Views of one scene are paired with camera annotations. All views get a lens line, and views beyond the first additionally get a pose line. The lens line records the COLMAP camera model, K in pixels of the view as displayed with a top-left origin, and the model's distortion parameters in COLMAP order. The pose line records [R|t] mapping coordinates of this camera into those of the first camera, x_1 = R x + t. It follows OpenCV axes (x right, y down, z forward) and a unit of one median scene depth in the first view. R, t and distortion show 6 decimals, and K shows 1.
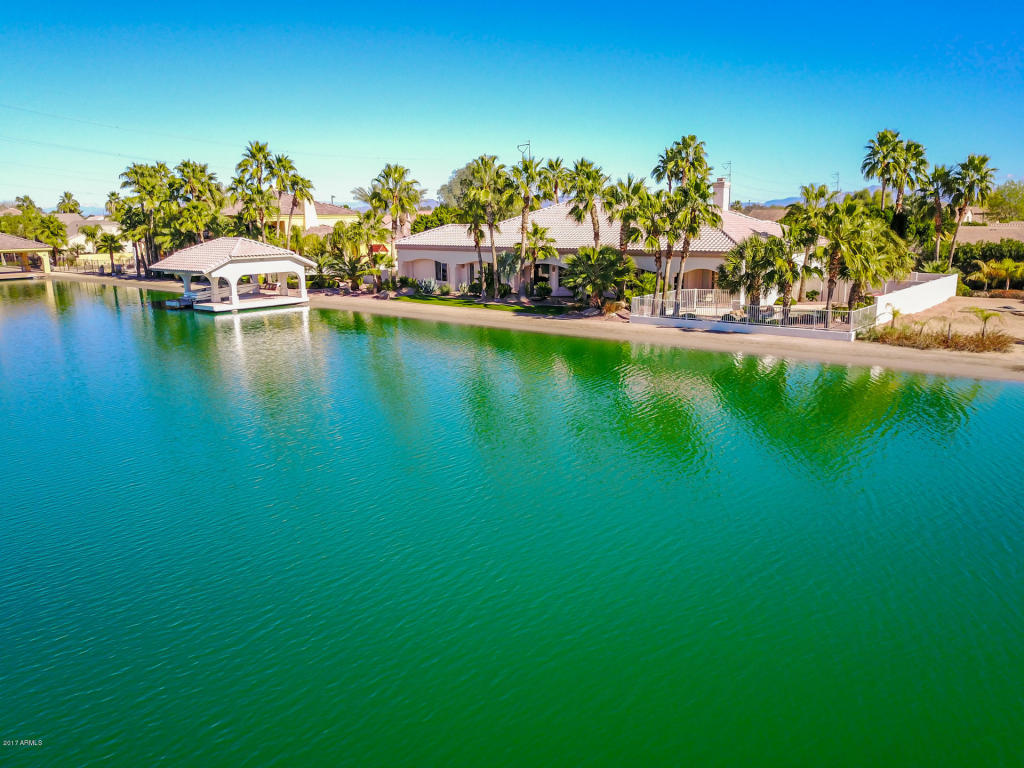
lens RADIAL K [[784.4, 0, 512.0], [0, 784.4, 384.0], [0, 0, 1]] dist [0.006434, -0.003955]
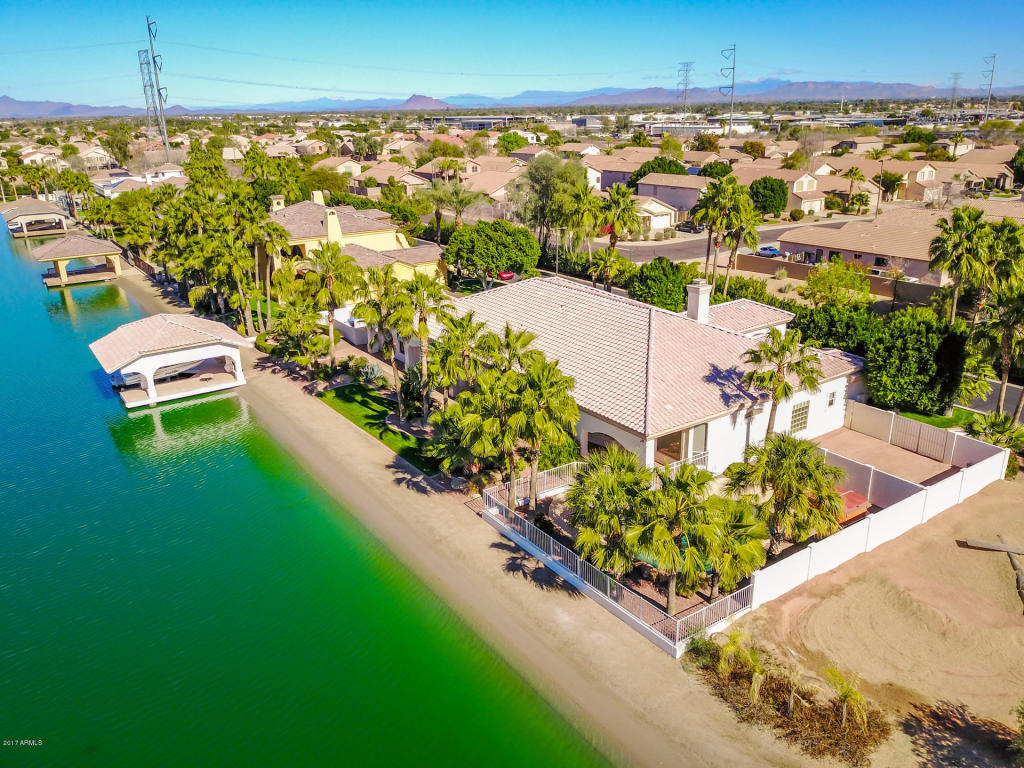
lens RADIAL K [[773.4, 0, 512.0], [0, 773.4, 384.0], [0, 0, 1]] dist [-0.004405, -0.001789]
pose [[0.960830, 0.088328, -0.262686, 0.304713], [-0.051510, 0.988252, 0.143892, -0.266615], [0.272310, -0.124725, 0.954092, 0.212967]]
